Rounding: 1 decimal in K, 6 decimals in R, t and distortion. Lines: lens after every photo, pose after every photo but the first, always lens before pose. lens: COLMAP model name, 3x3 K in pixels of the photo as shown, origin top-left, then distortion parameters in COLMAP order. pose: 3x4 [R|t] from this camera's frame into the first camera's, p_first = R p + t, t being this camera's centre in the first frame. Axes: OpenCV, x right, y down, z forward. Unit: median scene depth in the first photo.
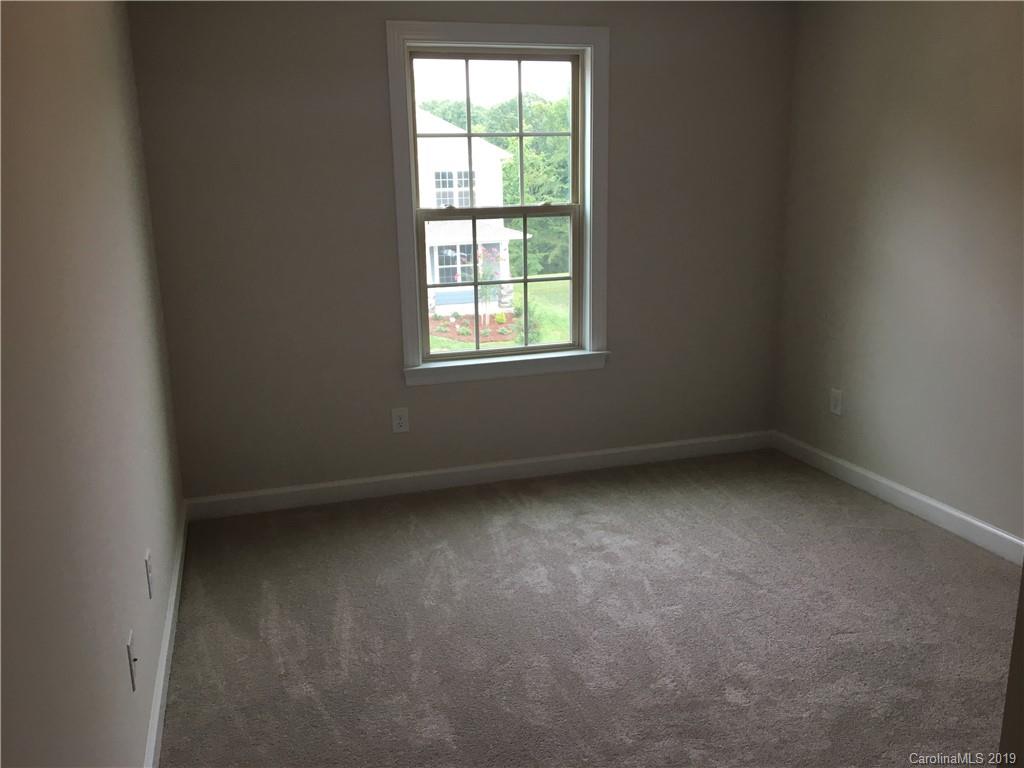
lens RADIAL K [[827.1, 0, 512.0], [0, 827.1, 384.0], [0, 0, 1]] dist [0.003387, -0.000126]
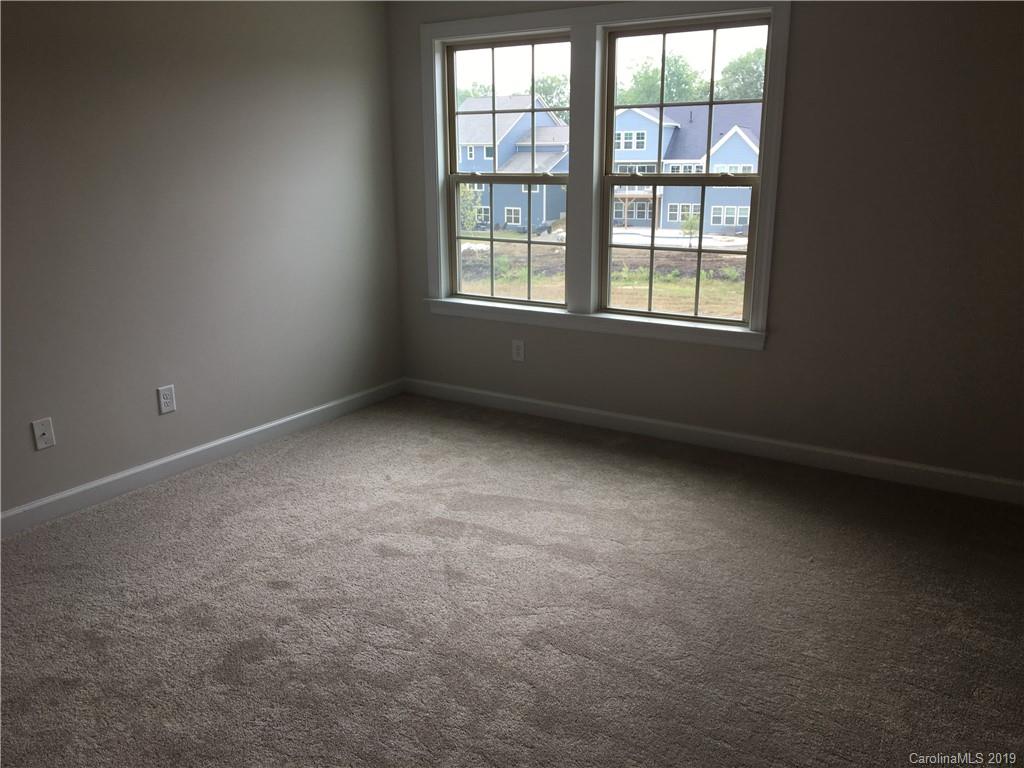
lens RADIAL K [[824.8, 0, 559.6], [0, 824.8, 351.8], [0, 0, 1]] dist [0.052718, -0.002664]
pose [[0.669696, 0.185970, -0.718973, 0.764554], [-0.179183, 0.979998, 0.086585, -0.068897], [0.720694, 0.070842, 0.689624, 0.222963]]
